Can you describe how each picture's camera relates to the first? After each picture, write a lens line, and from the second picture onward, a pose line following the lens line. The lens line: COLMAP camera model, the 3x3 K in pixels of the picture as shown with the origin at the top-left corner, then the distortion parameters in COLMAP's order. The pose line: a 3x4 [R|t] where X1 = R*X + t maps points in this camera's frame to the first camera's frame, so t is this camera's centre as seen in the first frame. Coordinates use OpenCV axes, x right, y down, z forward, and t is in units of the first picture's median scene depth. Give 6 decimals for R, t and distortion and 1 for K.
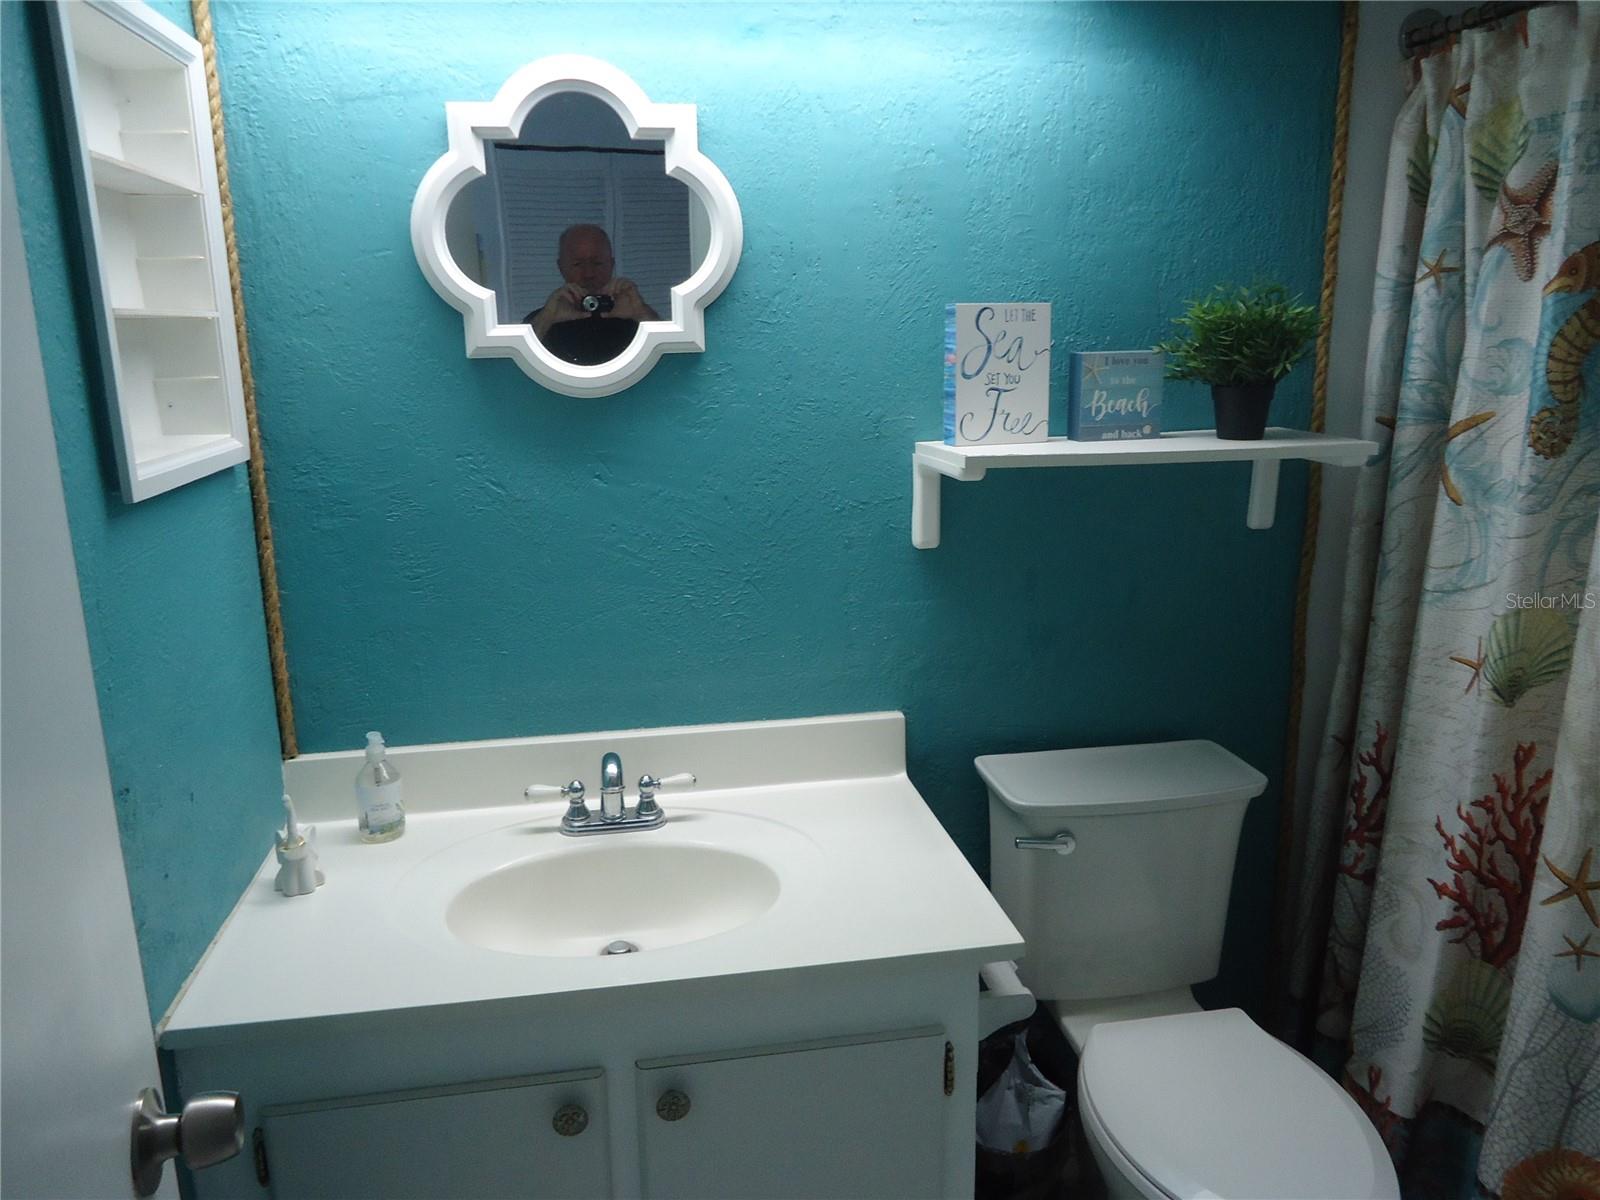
lens RADIAL K [[1155.7, 0, 800.7], [0, 1155.7, 603.2], [0, 0, 1]] dist [-0.006213, 0.006988]
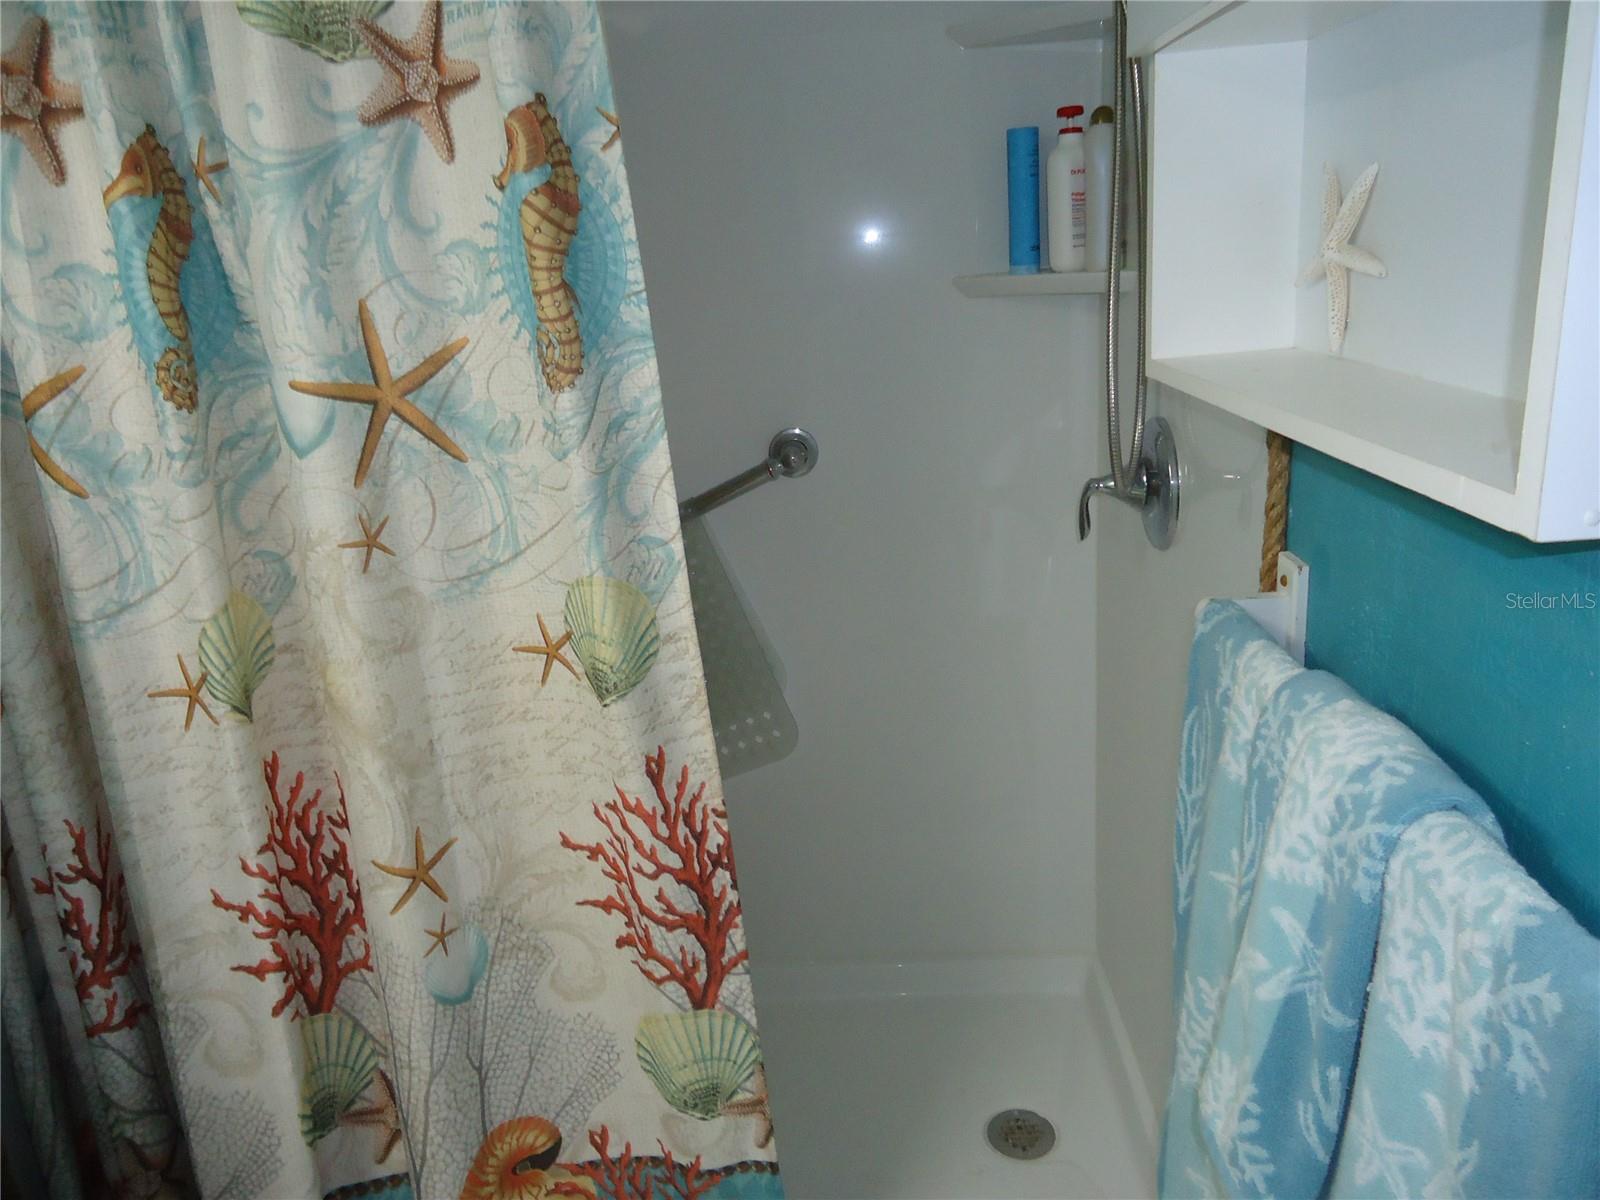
lens RADIAL K [[1155.7, 0, 800.7], [0, 1155.7, 601.4], [0, 0, 1]] dist [-0.006213, 0.006988]
pose [[0.215018, -0.280815, 0.935366, -0.031993], [0.287845, 0.933445, 0.214070, -0.049976], [-0.933227, 0.223212, 0.281538, 0.389726]]
